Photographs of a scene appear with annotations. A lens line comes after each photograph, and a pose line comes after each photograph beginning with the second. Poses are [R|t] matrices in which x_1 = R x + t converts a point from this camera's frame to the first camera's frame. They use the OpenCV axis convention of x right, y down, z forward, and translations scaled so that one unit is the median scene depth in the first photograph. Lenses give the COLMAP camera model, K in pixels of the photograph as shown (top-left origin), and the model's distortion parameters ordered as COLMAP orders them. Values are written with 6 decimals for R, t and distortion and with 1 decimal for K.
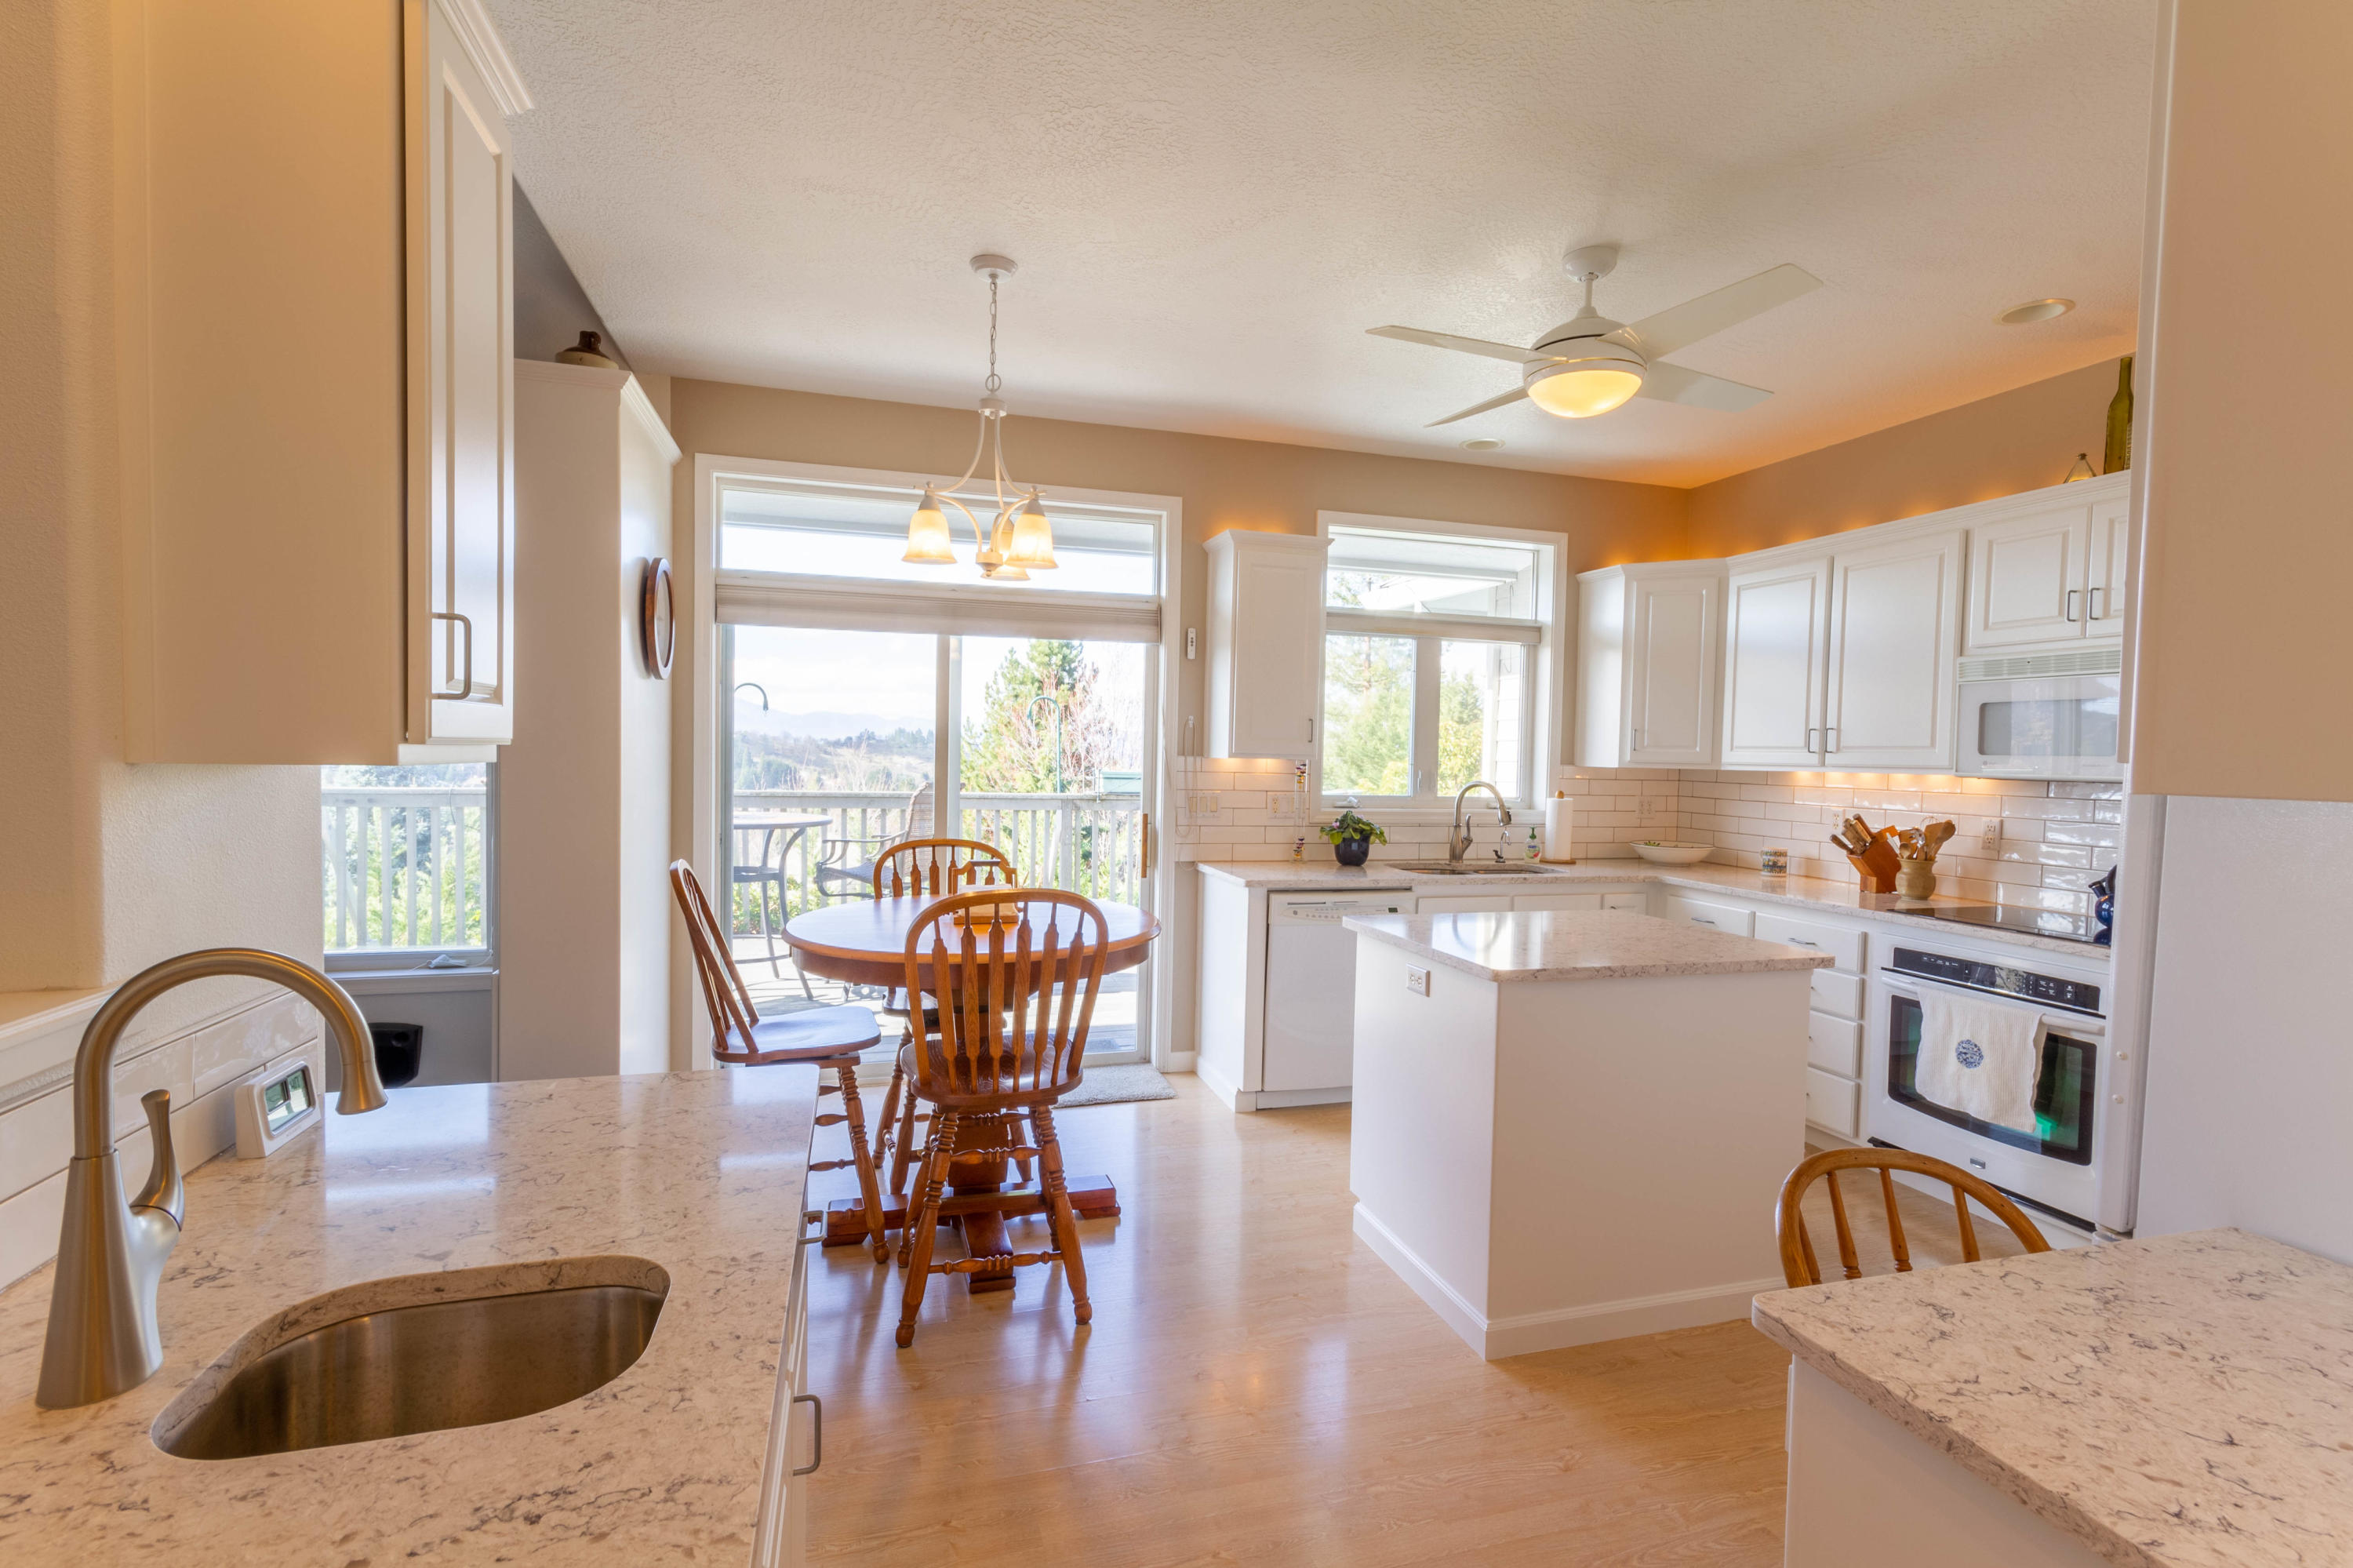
lens RADIAL K [[1085.2, 0, 1196.1], [0, 1085.2, 795.2], [0, 0, 1]] dist [0.006441, -0.000208]
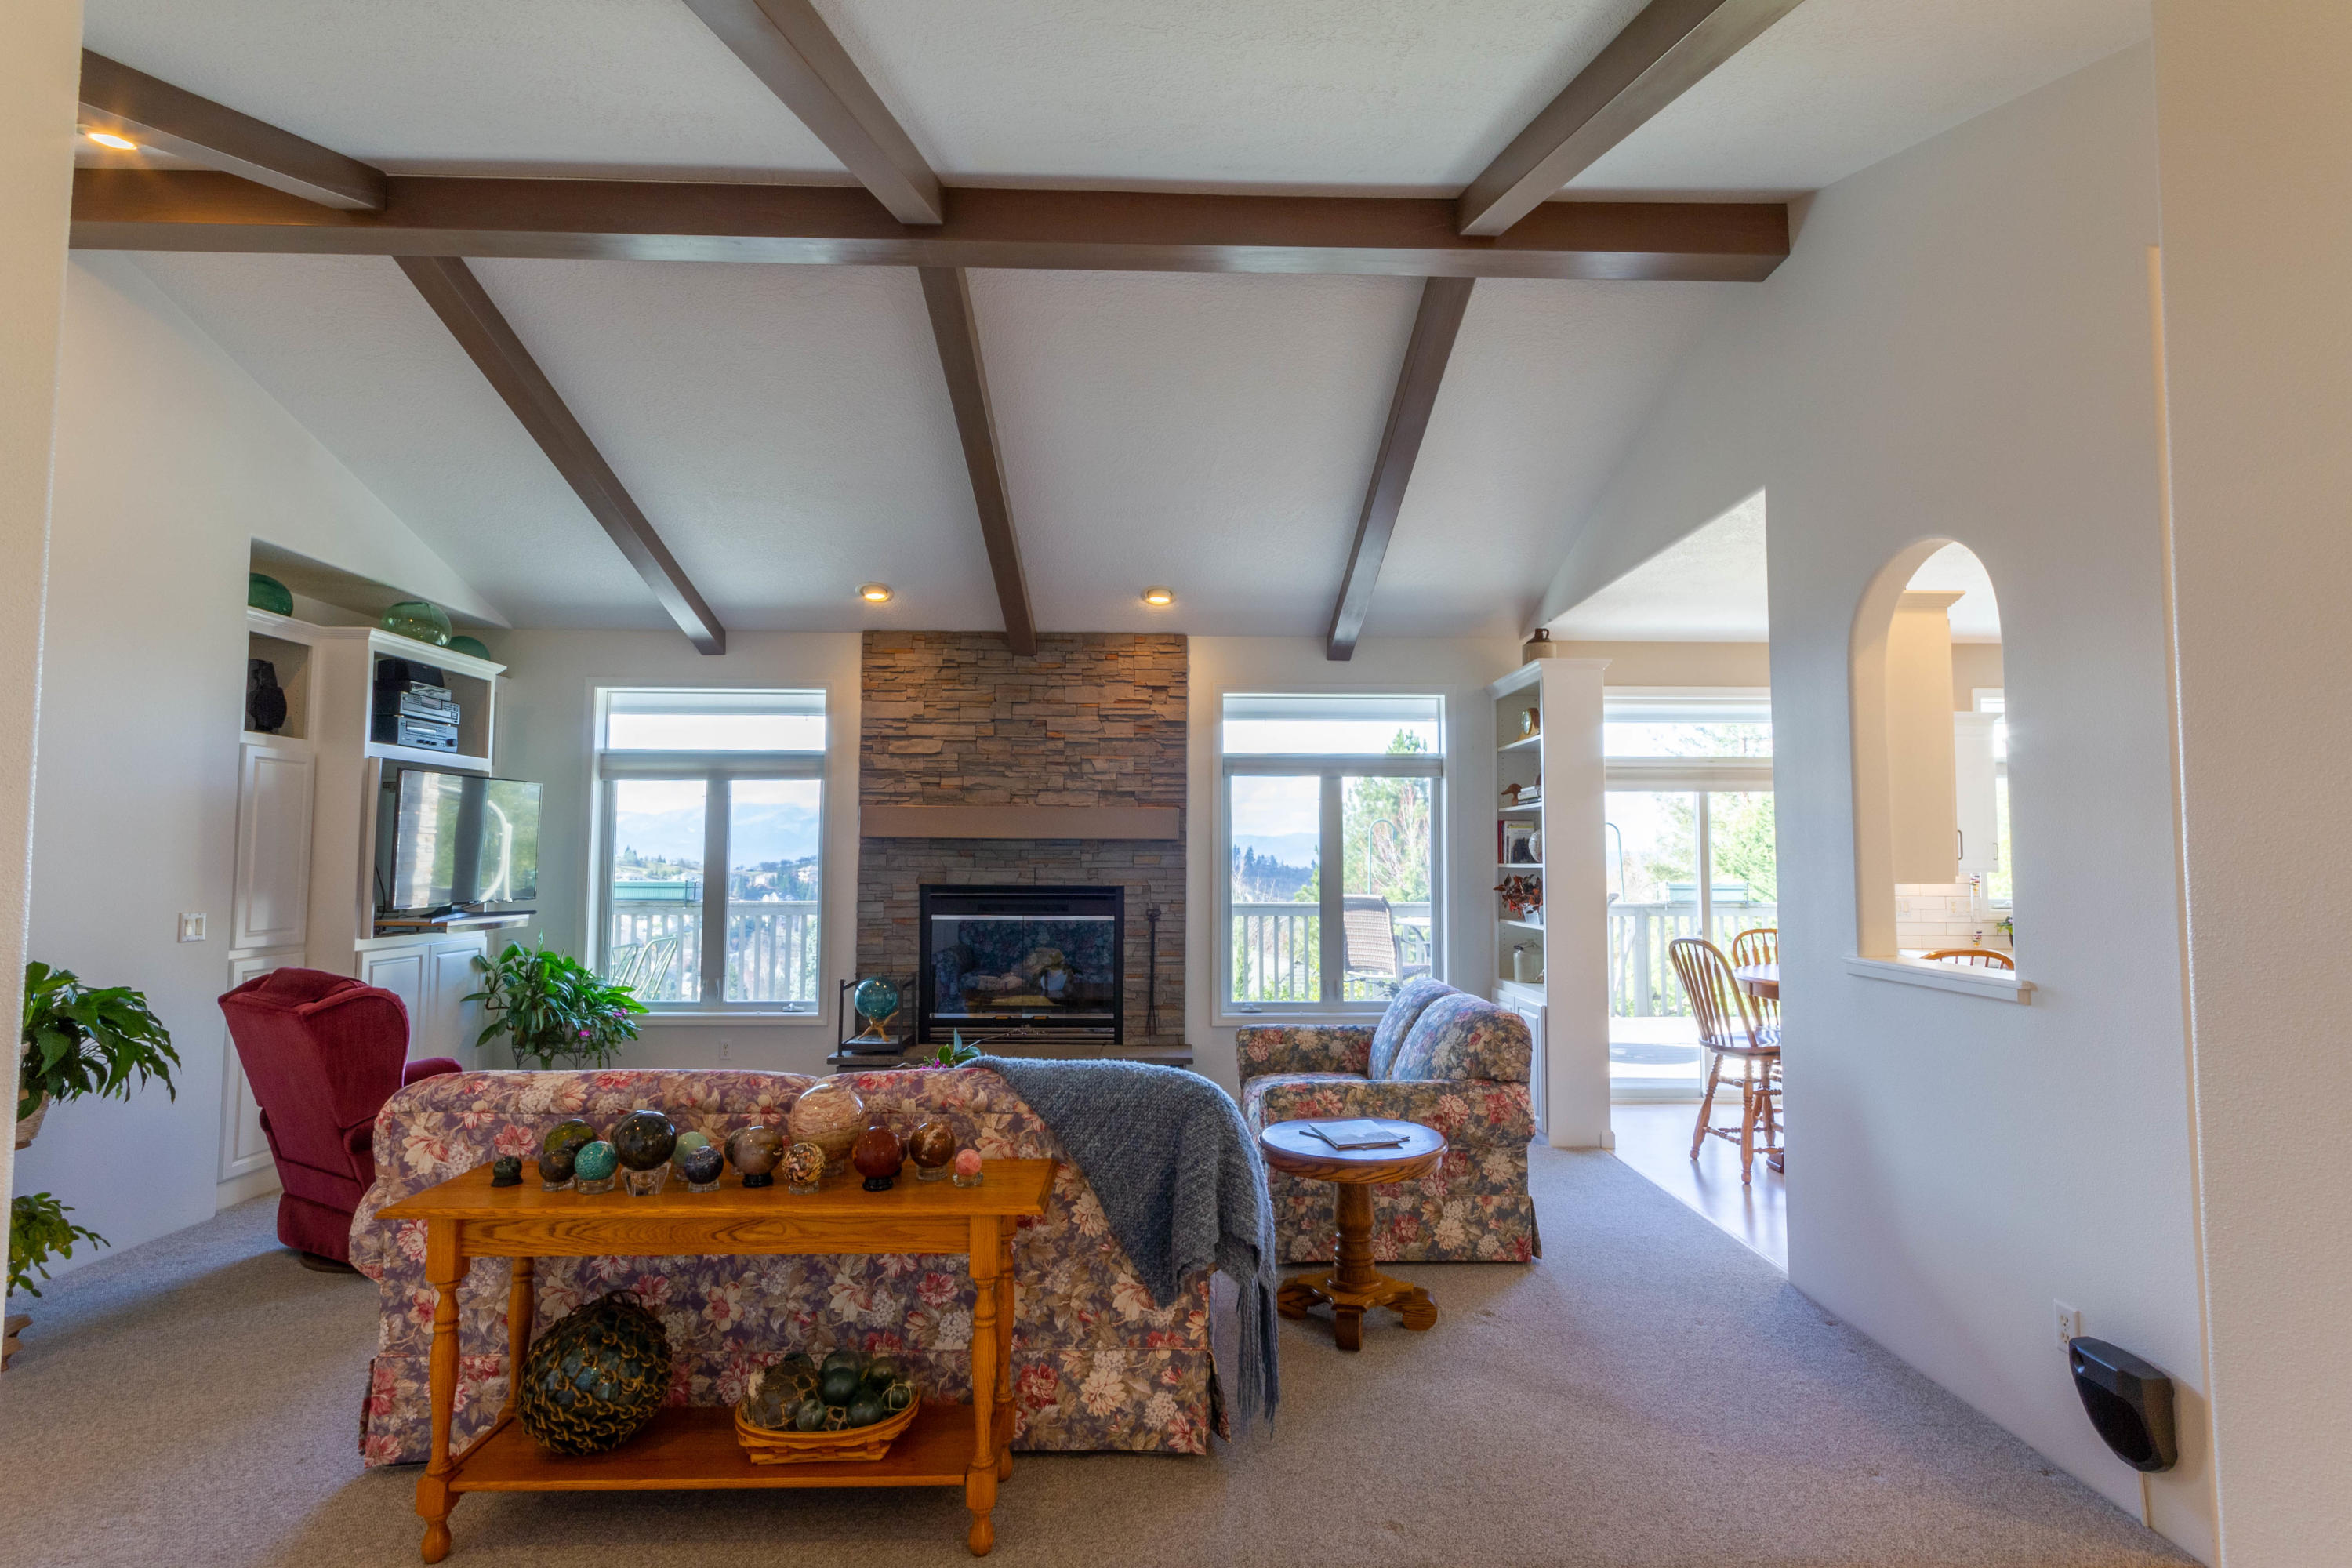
lens RADIAL K [[1084.7, 0, 1195.5], [0, 1084.7, 795.2], [0, 0, 1]] dist [0.006441, -0.000208]
pose [[0.962981, -0.034703, -0.267326, -0.467996], [0.007020, 0.994571, -0.103823, 0.005101], [0.269477, 0.098103, 0.957997, -0.558328]]
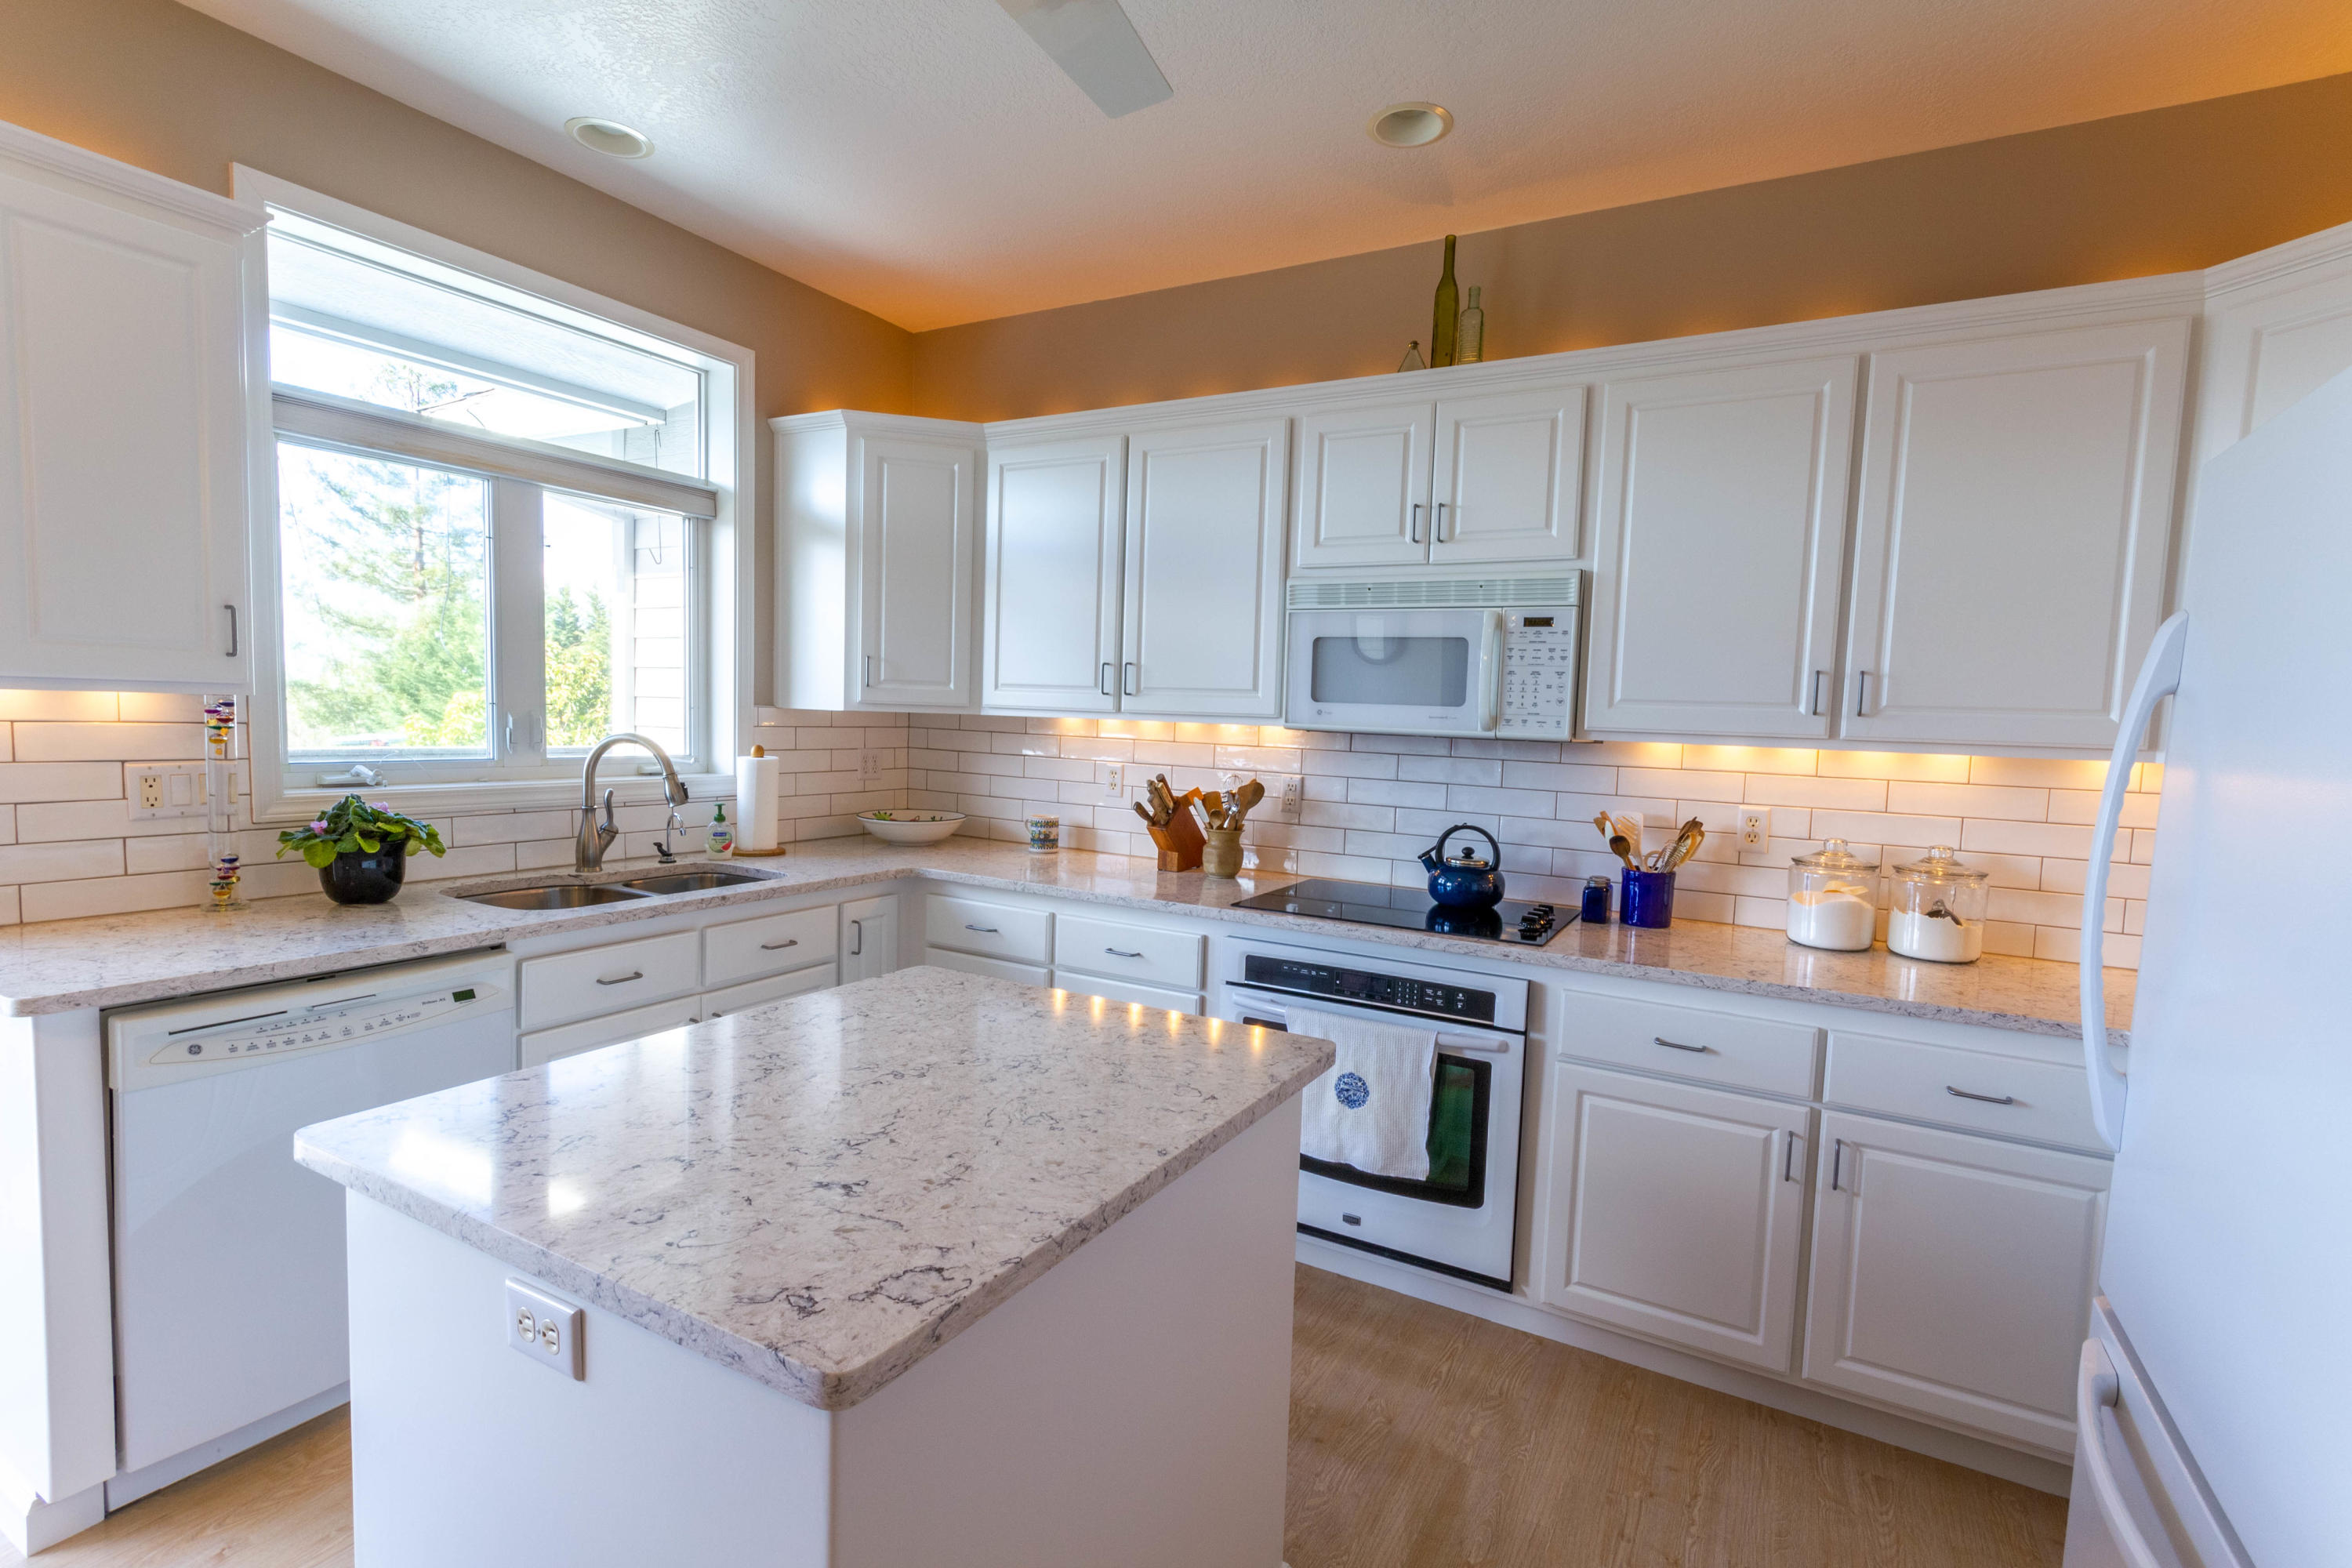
lens RADIAL K [[1084.7, 0, 1195.5], [0, 1084.7, 795.2], [0, 0, 1]] dist [0.006441, -0.000208]
pose [[0.718767, -0.050048, 0.693447, 0.071186], [0.007049, 0.997879, 0.064713, -0.015648], [-0.695215, -0.041625, 0.717595, 0.361679]]
